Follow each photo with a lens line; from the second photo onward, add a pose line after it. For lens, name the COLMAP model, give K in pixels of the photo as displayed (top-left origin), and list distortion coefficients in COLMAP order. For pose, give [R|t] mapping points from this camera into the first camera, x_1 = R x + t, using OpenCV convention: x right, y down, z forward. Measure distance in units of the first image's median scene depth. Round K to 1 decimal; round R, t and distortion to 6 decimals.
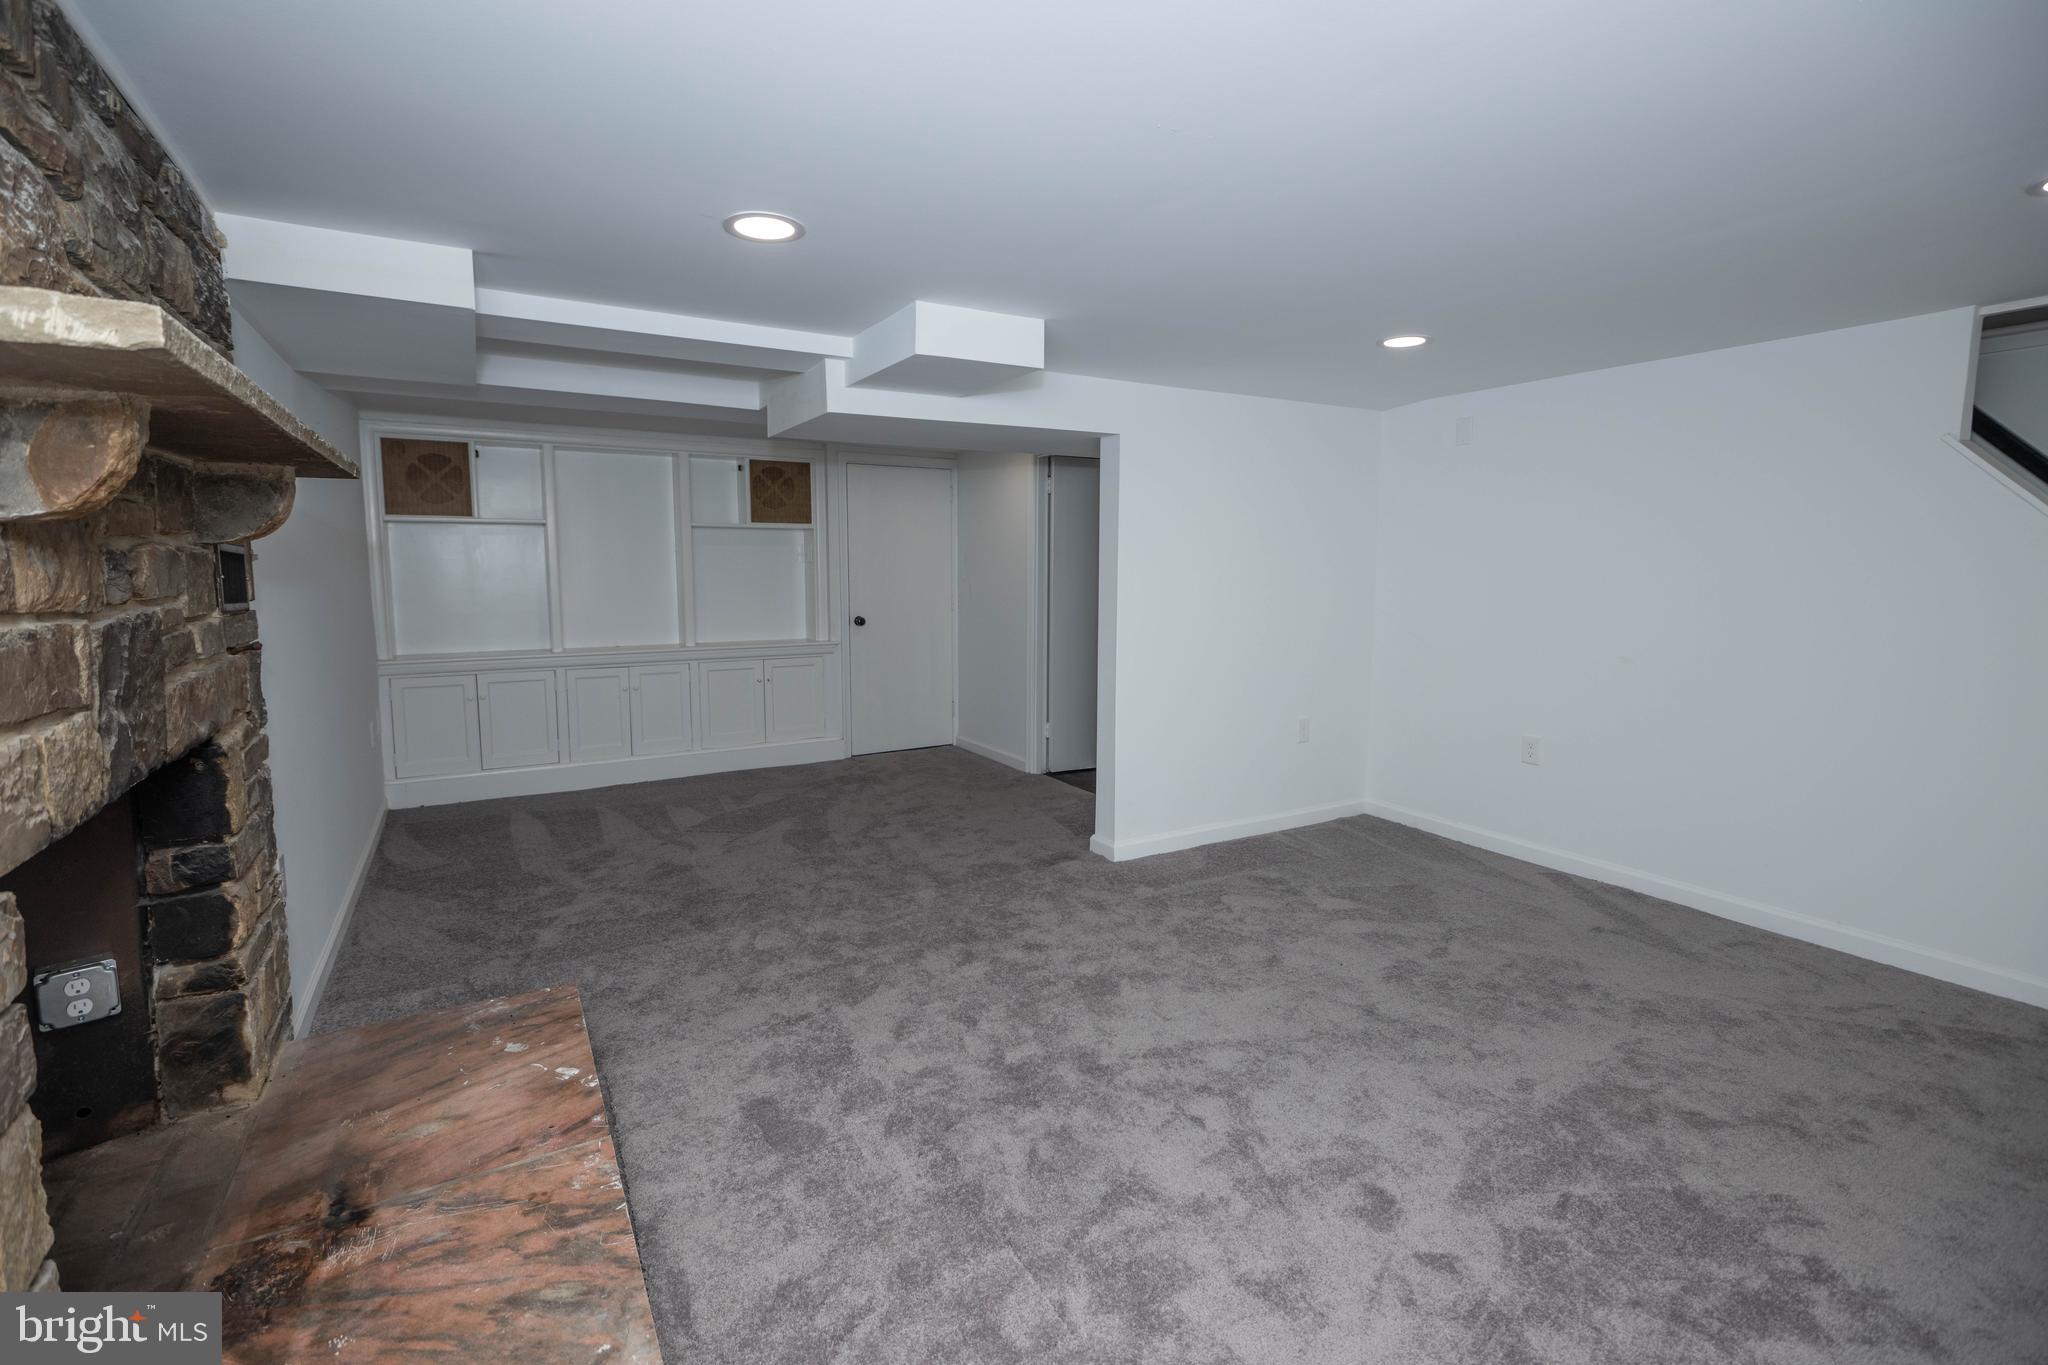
lens RADIAL K [[922.1, 0, 1016.5], [0, 922.1, 660.4], [0, 0, 1]] dist [0.017651, -0.012688]
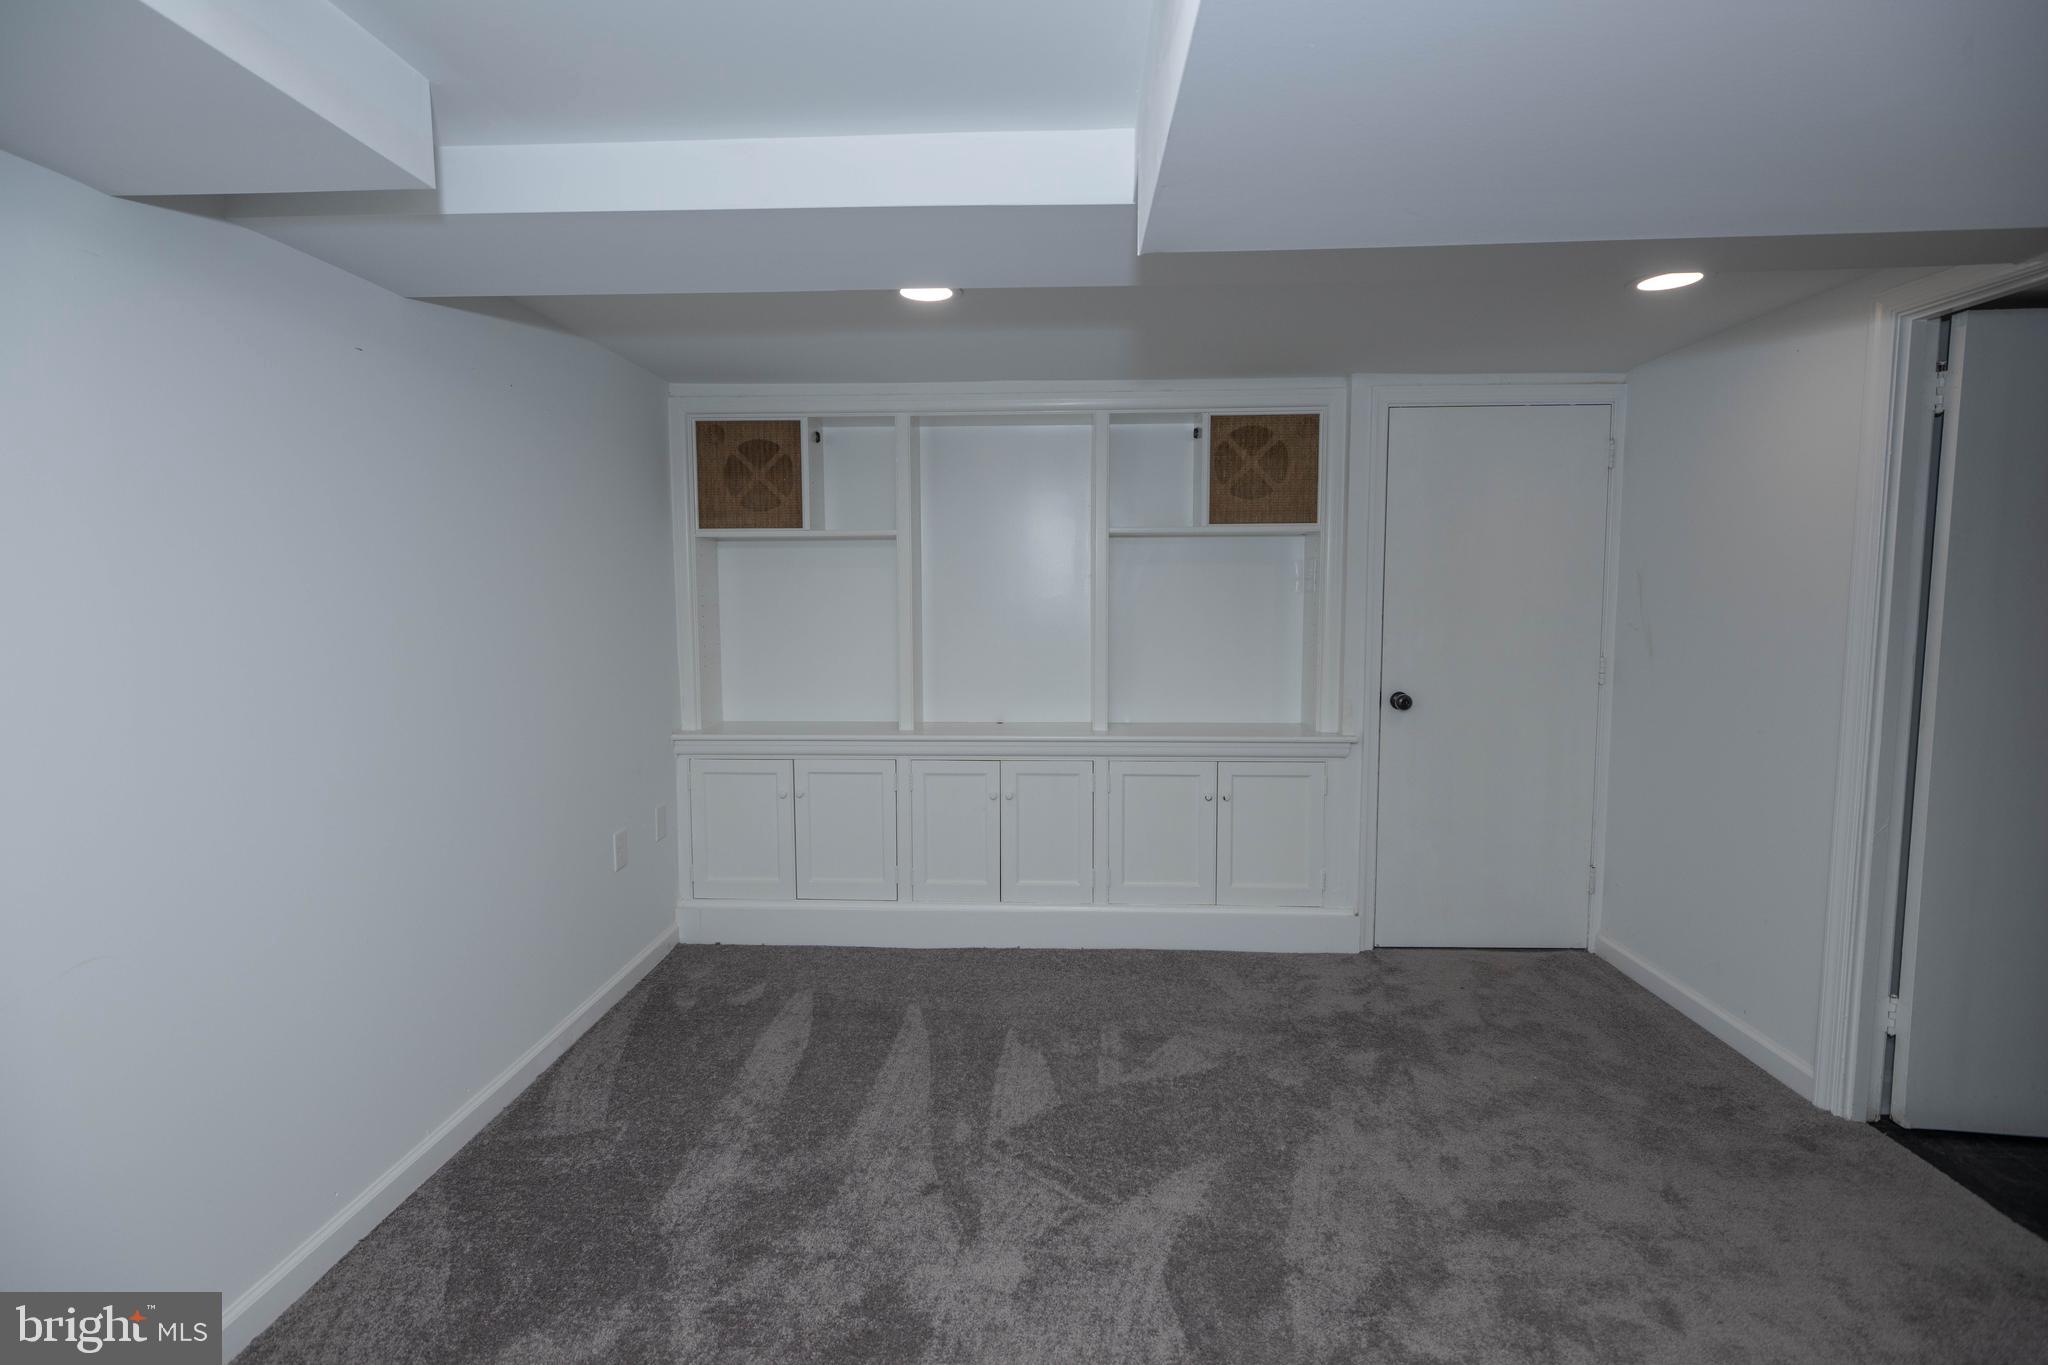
lens RADIAL K [[922.1, 0, 1016.5], [0, 922.1, 660.4], [0, 0, 1]] dist [0.017651, -0.012688]
pose [[0.839365, 0.039080, -0.542162, -0.077122], [-0.052623, 0.998569, -0.009492, -0.056665], [0.541015, 0.036497, 0.840220, 0.491006]]
